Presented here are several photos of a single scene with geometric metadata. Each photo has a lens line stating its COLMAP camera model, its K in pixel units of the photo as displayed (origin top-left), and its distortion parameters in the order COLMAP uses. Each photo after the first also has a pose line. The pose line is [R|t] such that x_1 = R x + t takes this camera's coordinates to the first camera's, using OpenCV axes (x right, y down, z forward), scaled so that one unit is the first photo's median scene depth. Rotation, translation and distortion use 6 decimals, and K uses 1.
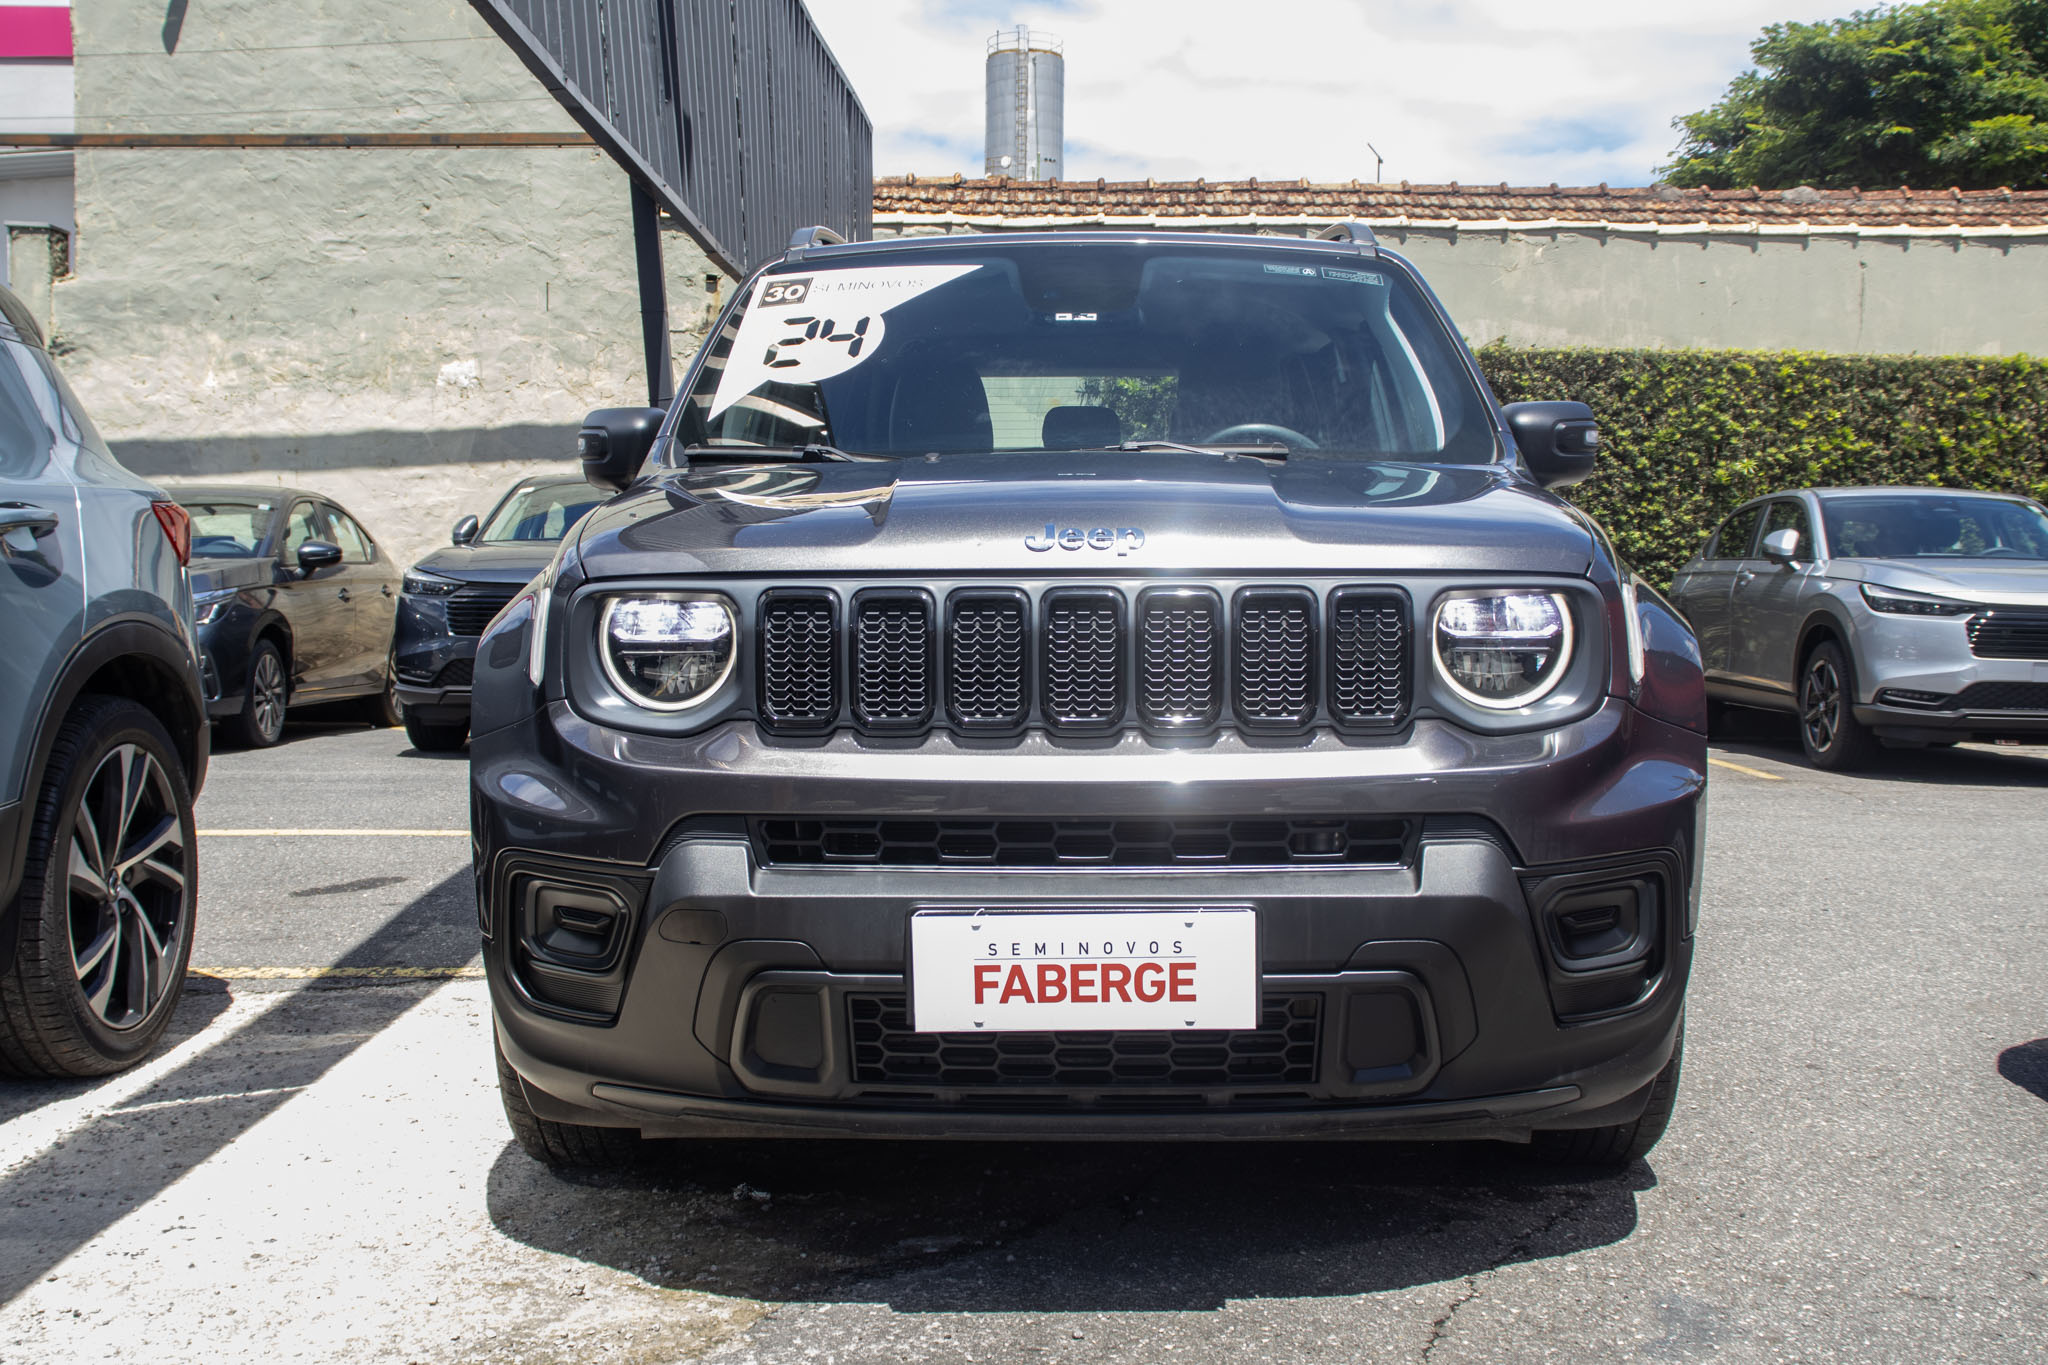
lens RADIAL K [[2263.2, 0, 1024.1], [0, 2263.2, 677.5], [0, 0, 1]] dist [-0.066366, 0.000000]
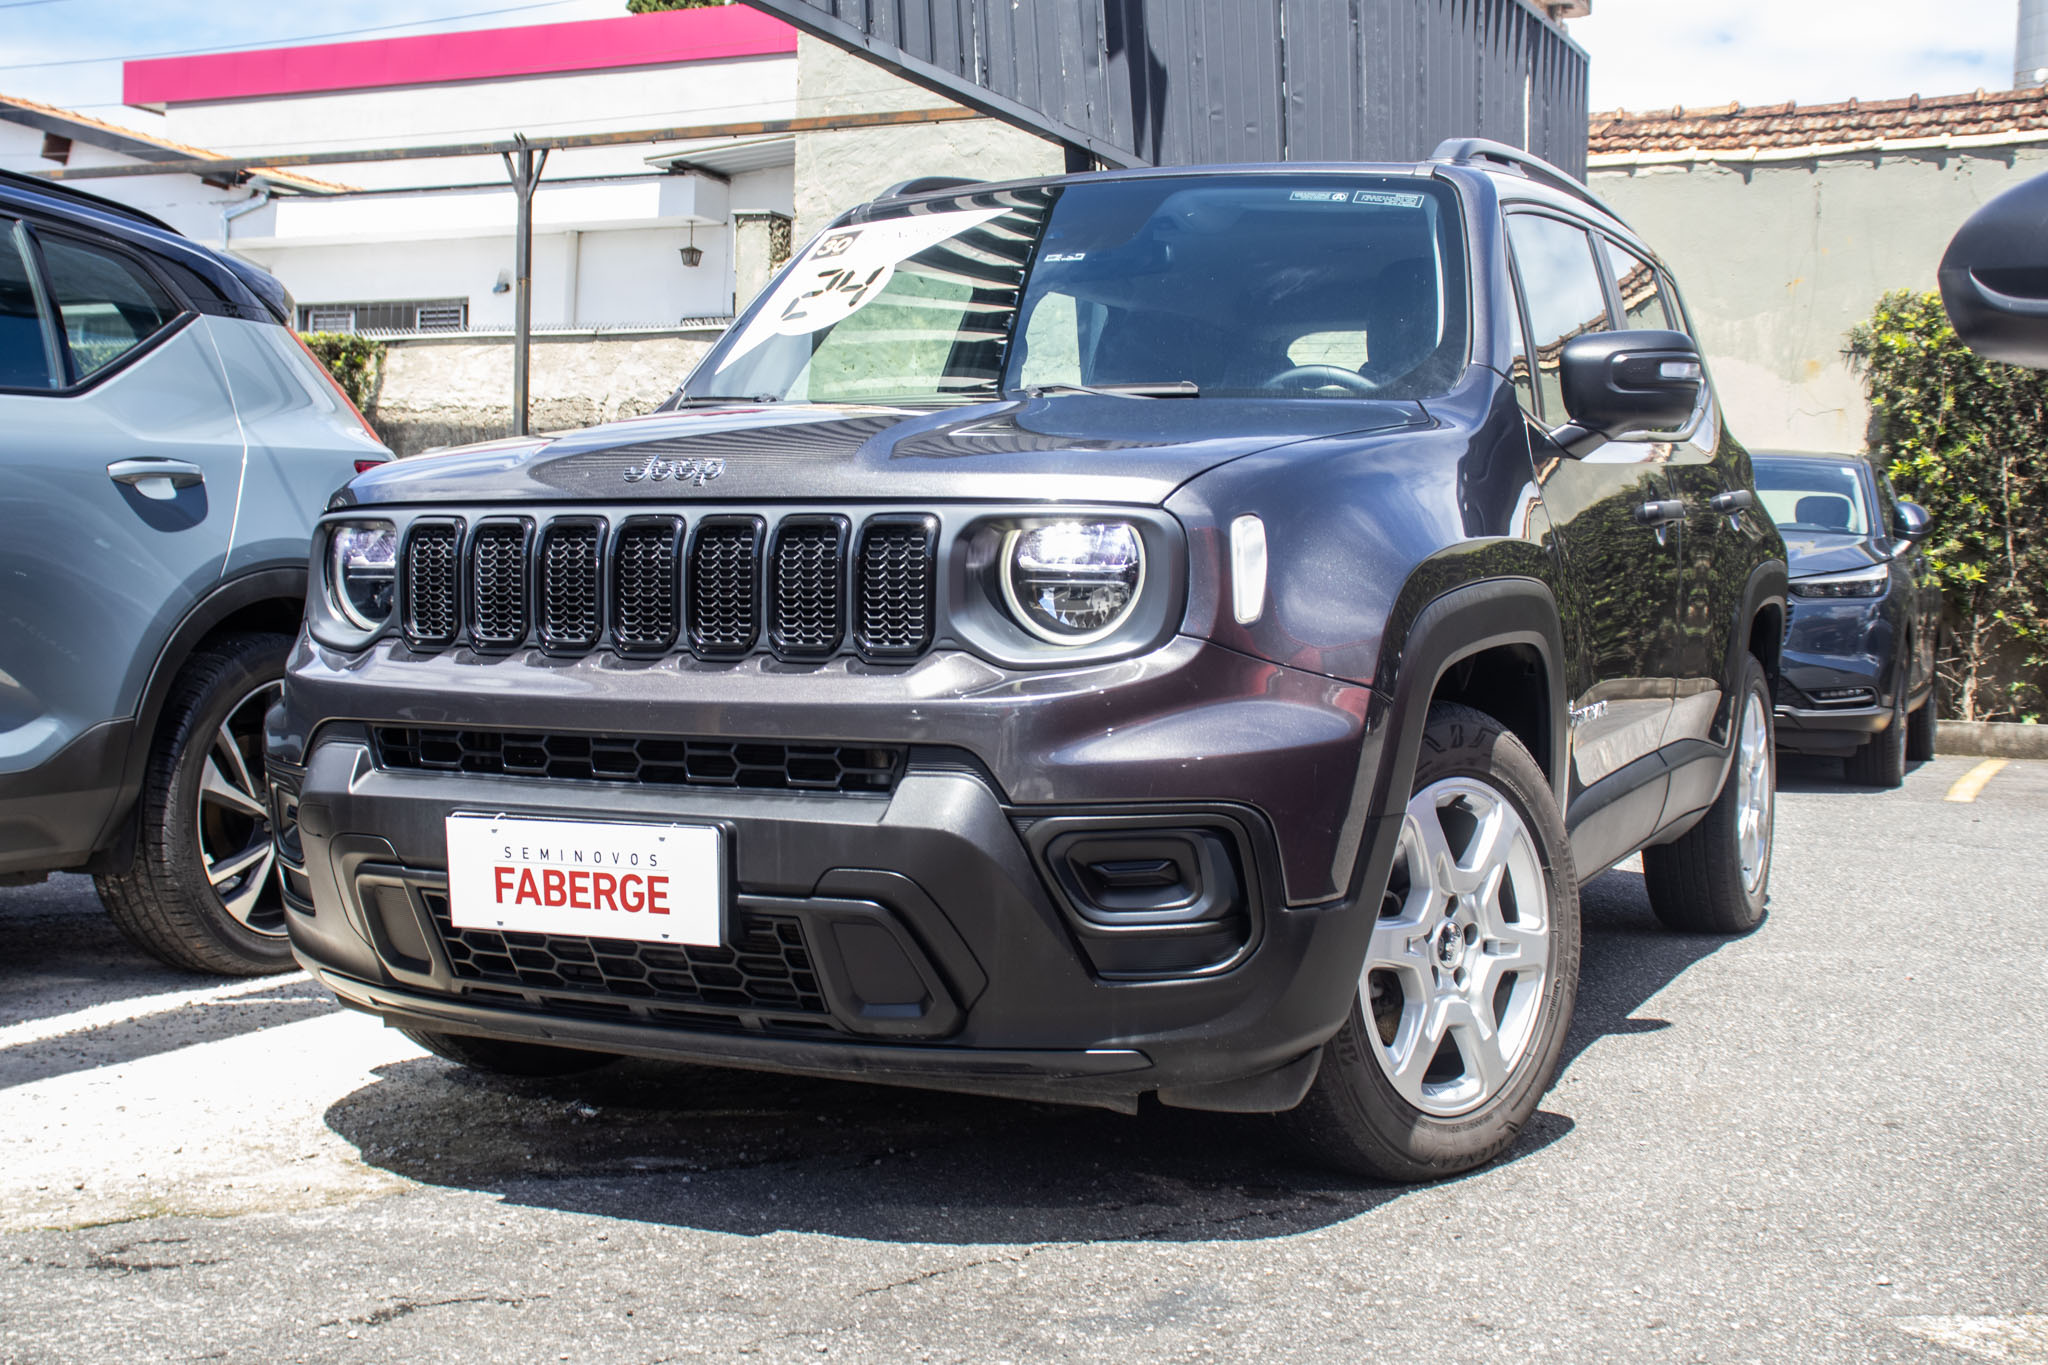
lens RADIAL K [[2593.7, 0, 1024.1], [0, 2593.7, 680.2], [0, 0, 1]] dist [0.026895, 0.000000]
pose [[0.898294, 0.027864, -0.438511, 0.703518], [-0.033023, 0.999446, -0.004140, 0.034967], [0.438152, 0.018200, 0.898716, 0.008716]]
